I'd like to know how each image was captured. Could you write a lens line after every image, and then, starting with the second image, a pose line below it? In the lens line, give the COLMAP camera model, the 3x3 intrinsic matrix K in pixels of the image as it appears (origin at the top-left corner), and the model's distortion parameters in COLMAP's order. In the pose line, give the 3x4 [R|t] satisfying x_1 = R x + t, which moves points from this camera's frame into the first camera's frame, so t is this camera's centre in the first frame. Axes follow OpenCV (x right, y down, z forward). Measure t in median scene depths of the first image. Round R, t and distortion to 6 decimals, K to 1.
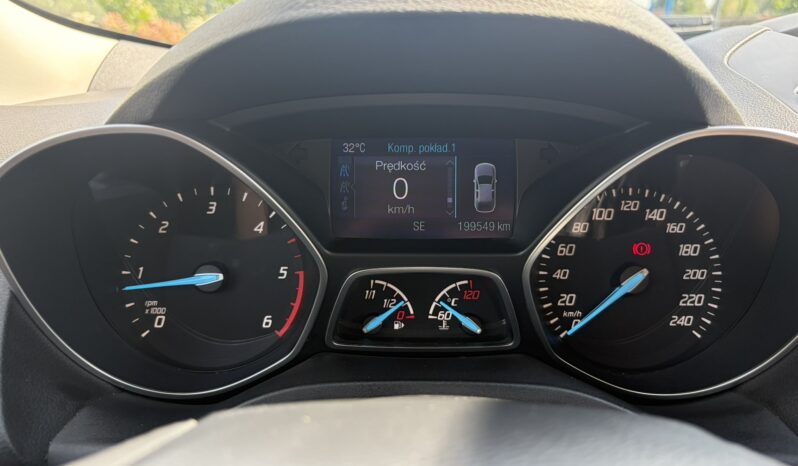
lens RADIAL K [[598.1, 0, 398.9], [0, 598.1, 232.3], [0, 0, 1]] dist [0.031949, -0.026217]
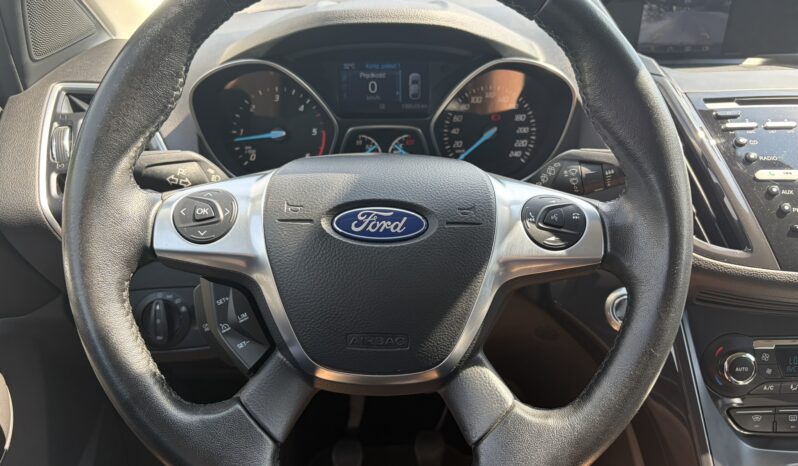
lens RADIAL K [[598.1, 0, 396.1], [0, 598.1, 231.8], [0, 0, 1]] dist [0.031949, -0.026217]
pose [[0.999921, -0.010905, 0.006303, 0.059475], [0.009707, 0.986068, 0.166058, 0.068531], [-0.008026, -0.165984, 0.986096, -1.003279]]
